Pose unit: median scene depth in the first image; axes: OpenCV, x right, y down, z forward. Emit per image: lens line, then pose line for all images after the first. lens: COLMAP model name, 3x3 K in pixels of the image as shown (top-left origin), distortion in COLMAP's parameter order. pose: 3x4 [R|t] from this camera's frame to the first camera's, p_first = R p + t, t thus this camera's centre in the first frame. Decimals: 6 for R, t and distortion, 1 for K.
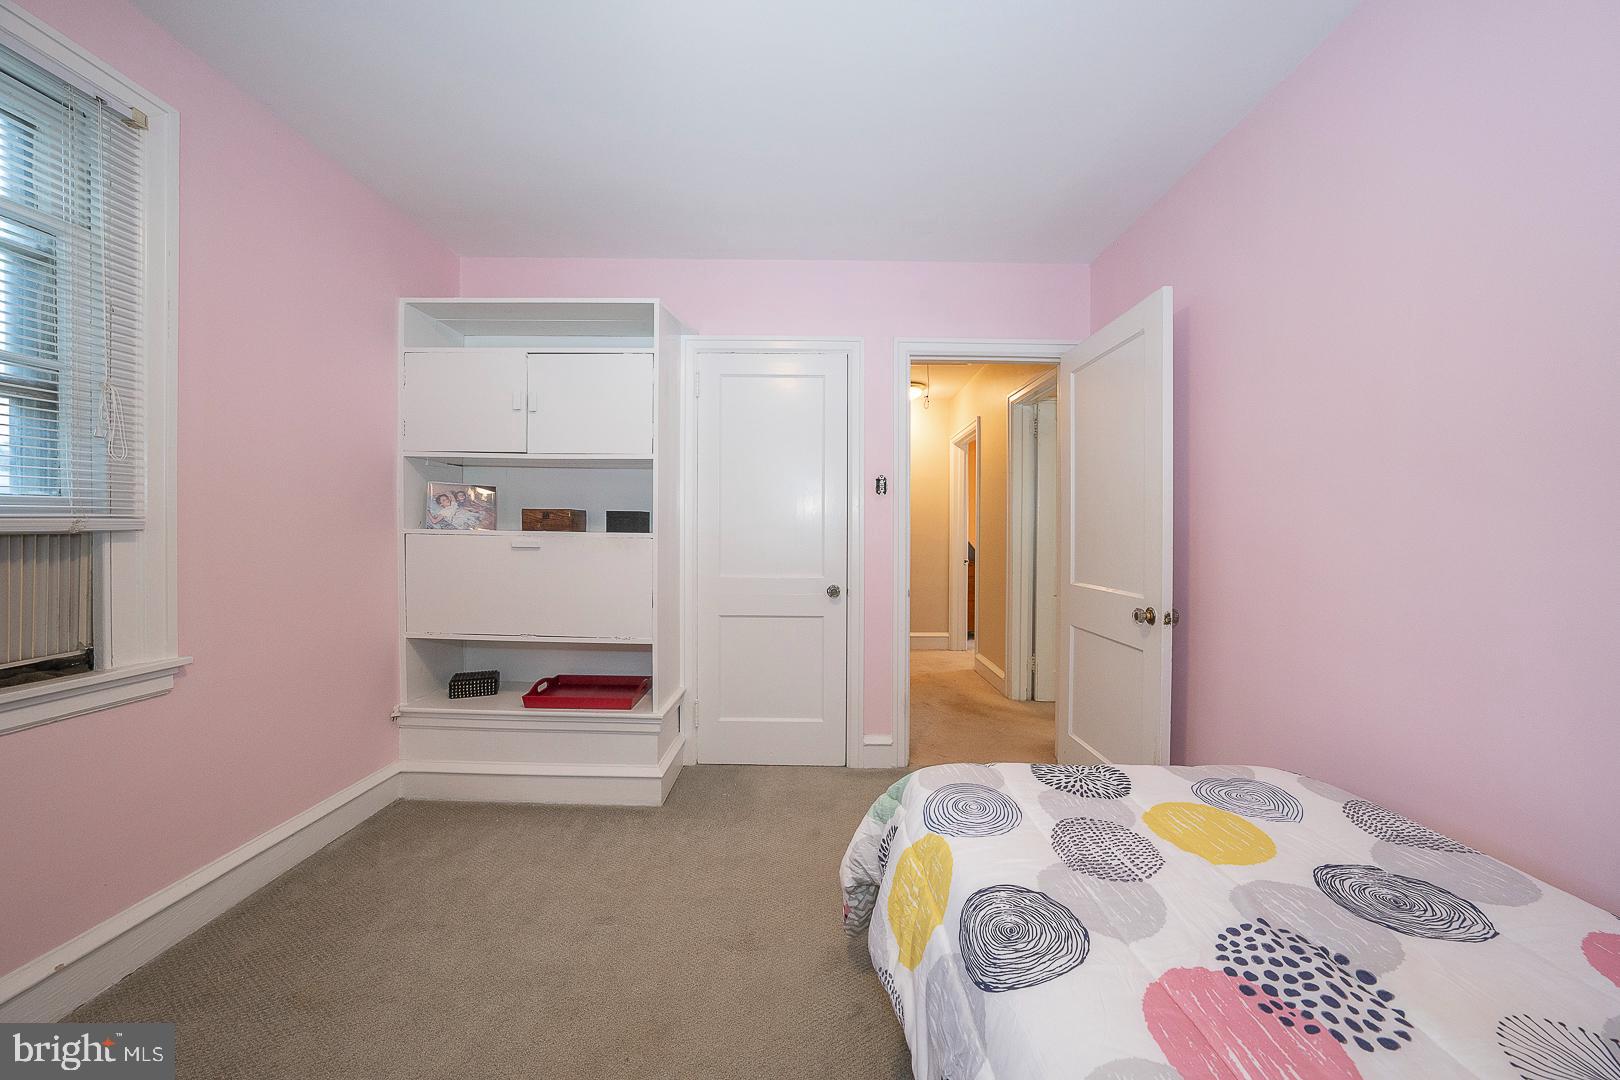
lens RADIAL K [[557.5, 0, 811.0], [0, 557.5, 534.0], [0, 0, 1]] dist [-0.027183, 0.004431]
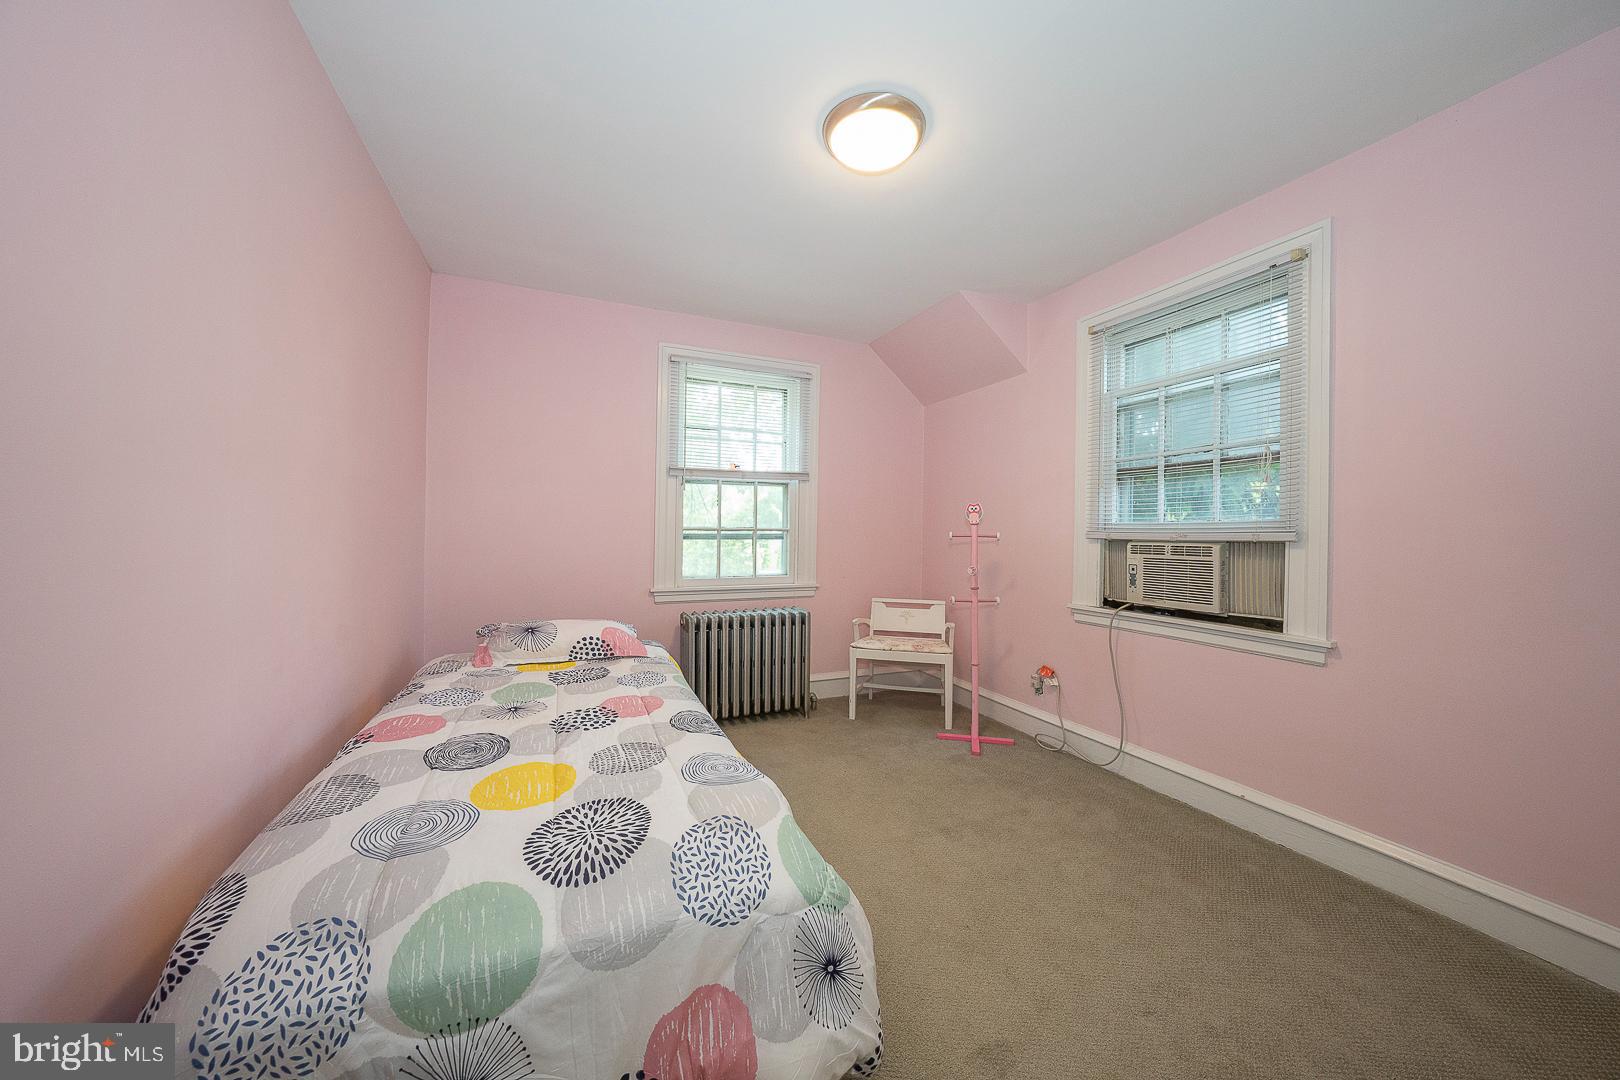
lens RADIAL K [[557.5, 0, 811.0], [0, 557.5, 534.0], [0, 0, 1]] dist [-0.027183, 0.004431]
pose [[-0.911095, -0.016302, -0.411875, 0.575017], [-0.021597, 0.999733, 0.008203, -0.009823], [0.411631, 0.016369, -0.911203, 2.008029]]
